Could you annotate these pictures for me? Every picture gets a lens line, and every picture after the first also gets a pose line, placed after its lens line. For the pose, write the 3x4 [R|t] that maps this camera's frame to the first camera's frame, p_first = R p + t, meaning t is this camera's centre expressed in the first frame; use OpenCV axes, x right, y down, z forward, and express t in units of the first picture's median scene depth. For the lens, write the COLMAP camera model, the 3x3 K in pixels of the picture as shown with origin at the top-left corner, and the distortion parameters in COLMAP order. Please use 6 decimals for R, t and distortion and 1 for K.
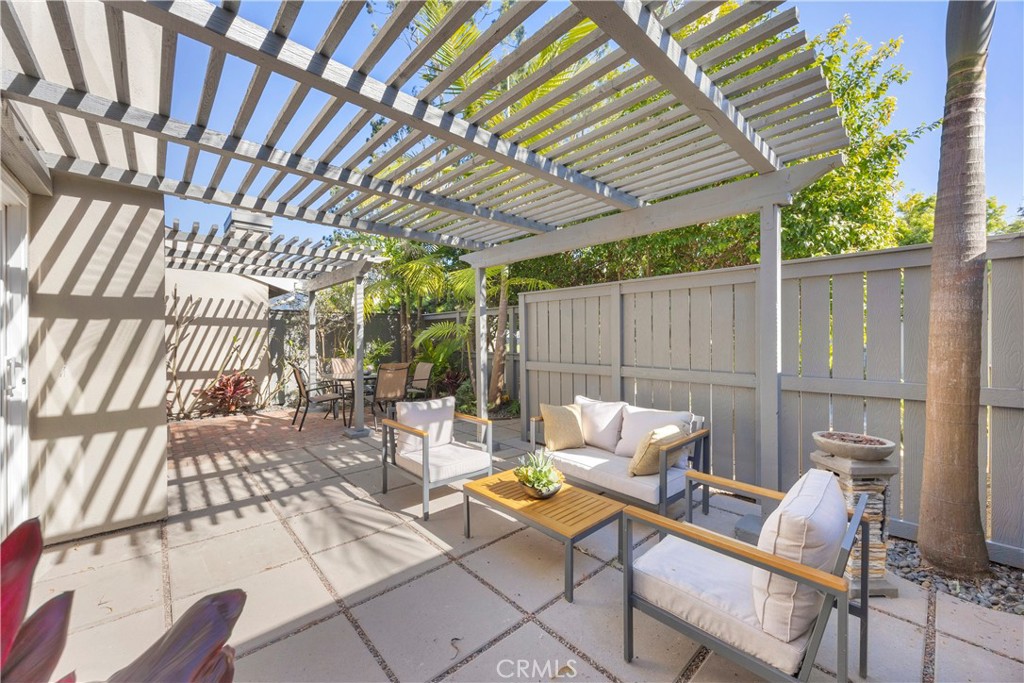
lens RADIAL K [[388.9, 0, 512.3], [0, 388.9, 341.2], [0, 0, 1]] dist [-0.002598, 0.000025]
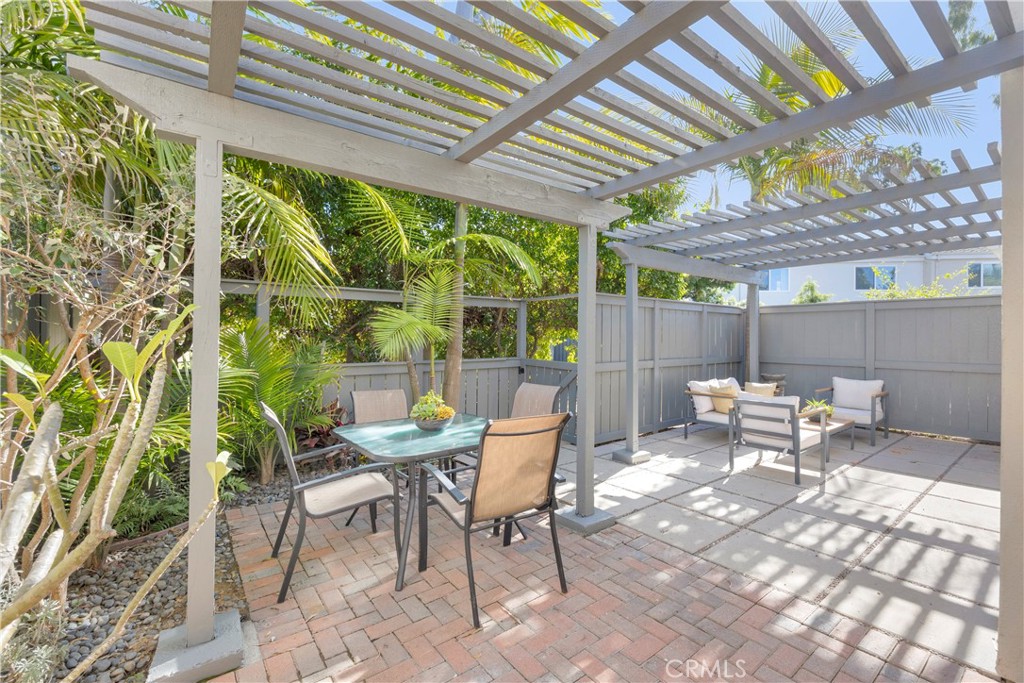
lens RADIAL K [[441.7, 0, 512.1], [0, 441.7, 339.1], [0, 0, 1]] dist [-0.001341, -0.000048]
pose [[0.082534, 0.001709, 0.996587, -1.449268], [0.002584, 0.999995, -0.001929, -0.009515], [-0.996585, 0.002734, 0.082529, 1.517301]]
